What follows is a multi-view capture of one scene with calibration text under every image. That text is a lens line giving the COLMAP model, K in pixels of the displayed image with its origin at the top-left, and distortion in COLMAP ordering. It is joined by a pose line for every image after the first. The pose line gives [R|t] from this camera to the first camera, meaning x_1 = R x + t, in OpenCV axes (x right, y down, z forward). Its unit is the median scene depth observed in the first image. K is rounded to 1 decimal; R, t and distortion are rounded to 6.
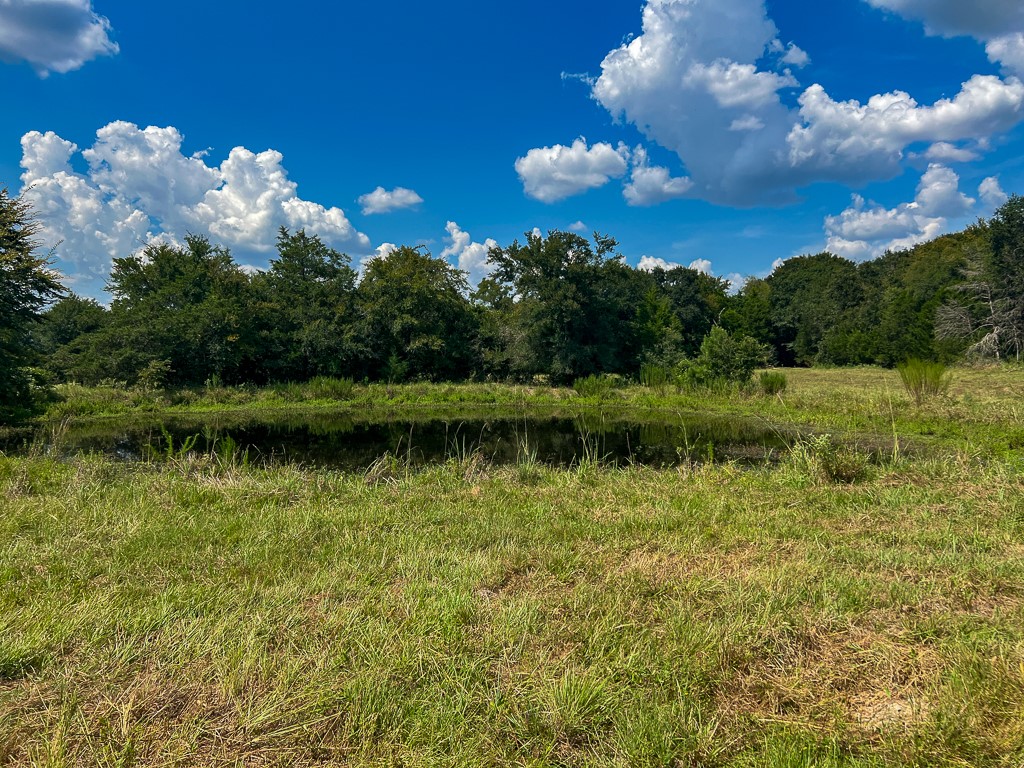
lens RADIAL K [[735.0, 0, 510.7], [0, 735.0, 384.8], [0, 0, 1]] dist [0.029683, -0.057930]
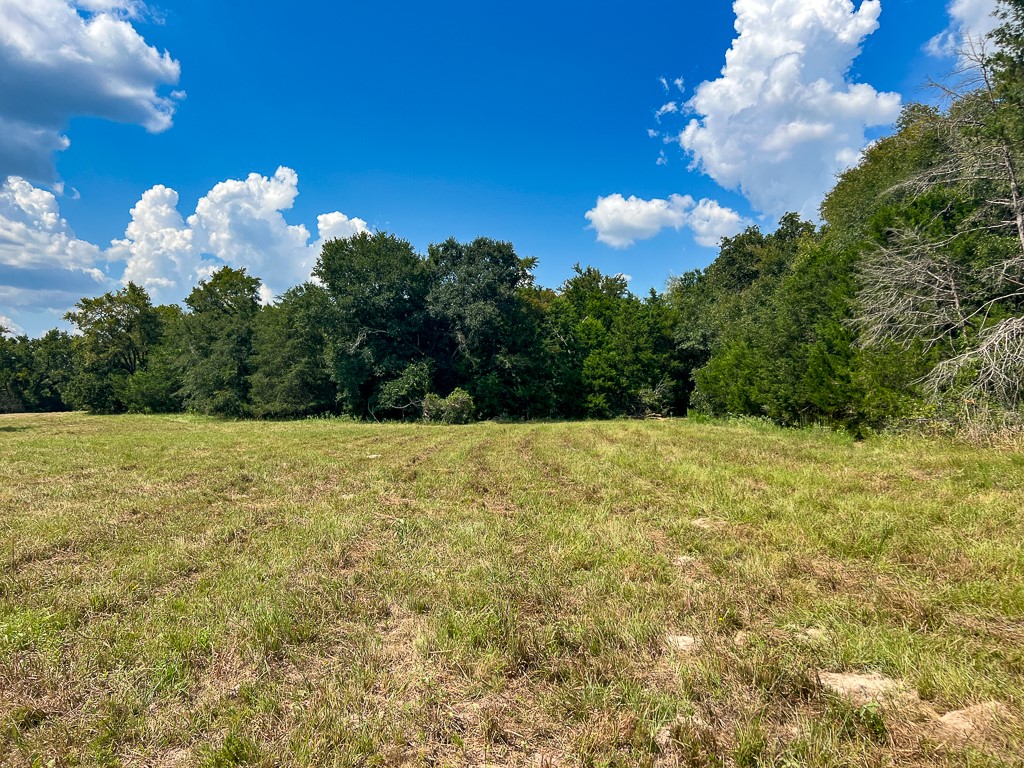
lens RADIAL K [[735.0, 0, 518.6], [0, 735.0, 383.5], [0, 0, 1]] dist [0.029683, -0.057930]
pose [[0.997608, 0.018007, -0.066743, 0.649919], [-0.021883, 0.998088, -0.057802, -0.033370], [0.065575, 0.059124, 0.996095, 0.958286]]
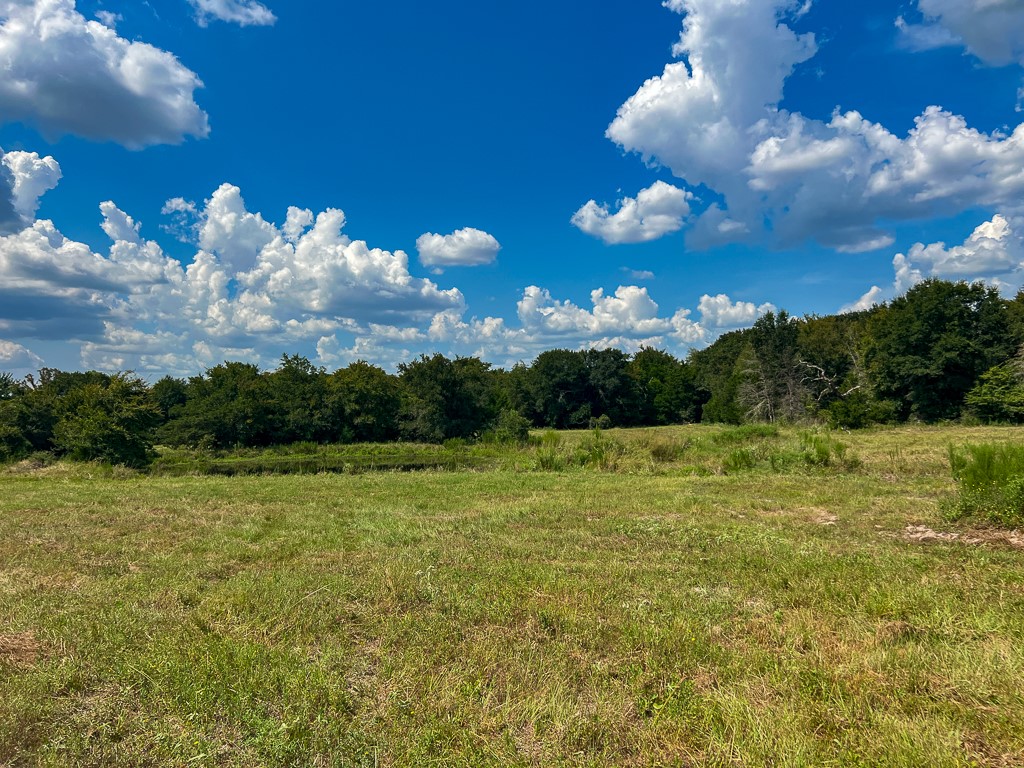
lens RADIAL K [[735.0, 0, 510.4], [0, 735.0, 381.8], [0, 0, 1]] dist [0.029683, -0.057930]
pose [[0.994463, -0.020191, -0.103128, 0.415712], [0.012844, 0.997364, -0.071418, -0.019580], [0.104298, 0.069698, 0.992101, -0.683955]]
